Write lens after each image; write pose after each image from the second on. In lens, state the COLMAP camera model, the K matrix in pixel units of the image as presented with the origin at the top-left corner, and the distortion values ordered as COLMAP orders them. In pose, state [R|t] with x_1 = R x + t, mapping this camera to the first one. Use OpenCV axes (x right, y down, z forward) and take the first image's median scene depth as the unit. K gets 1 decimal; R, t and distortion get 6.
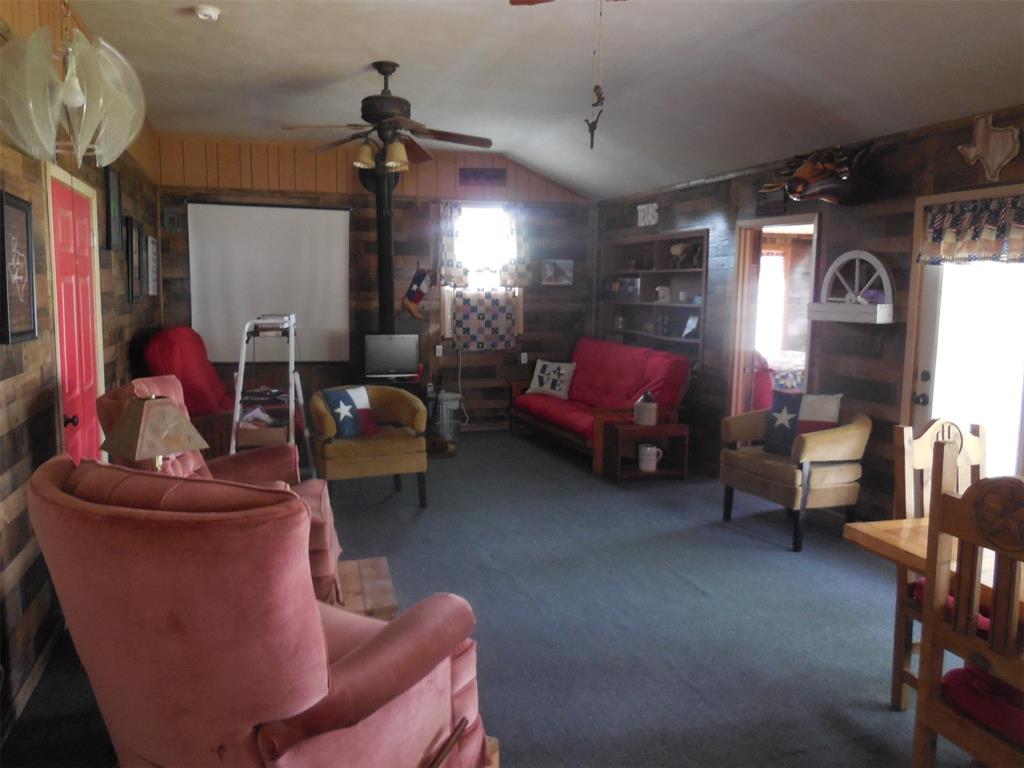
lens RADIAL K [[745.2, 0, 512.0], [0, 745.2, 384.0], [0, 0, 1]] dist [-0.044103, 0.007513]
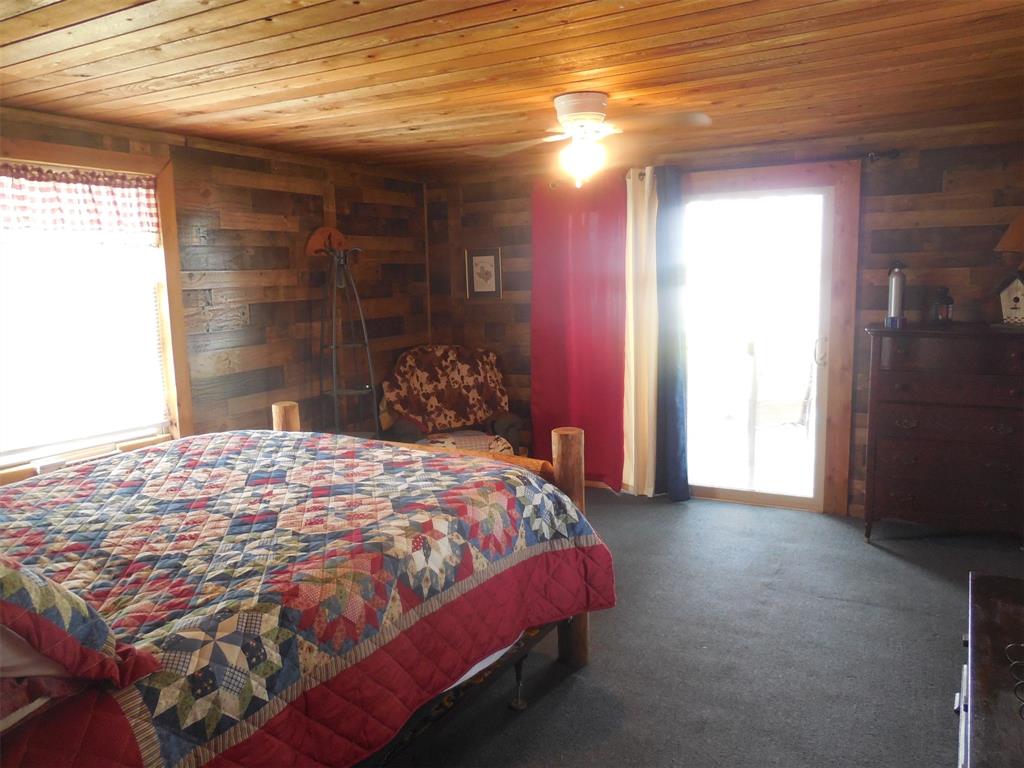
lens RADIAL K [[745.2, 0, 512.0], [0, 745.2, 384.0], [0, 0, 1]] dist [-0.044103, 0.007513]
pose [[0.719259, -0.122260, 0.683899, 0.261898], [0.118648, 0.991549, 0.052475, -0.077713], [-0.684535, 0.043400, 0.727687, 0.691449]]
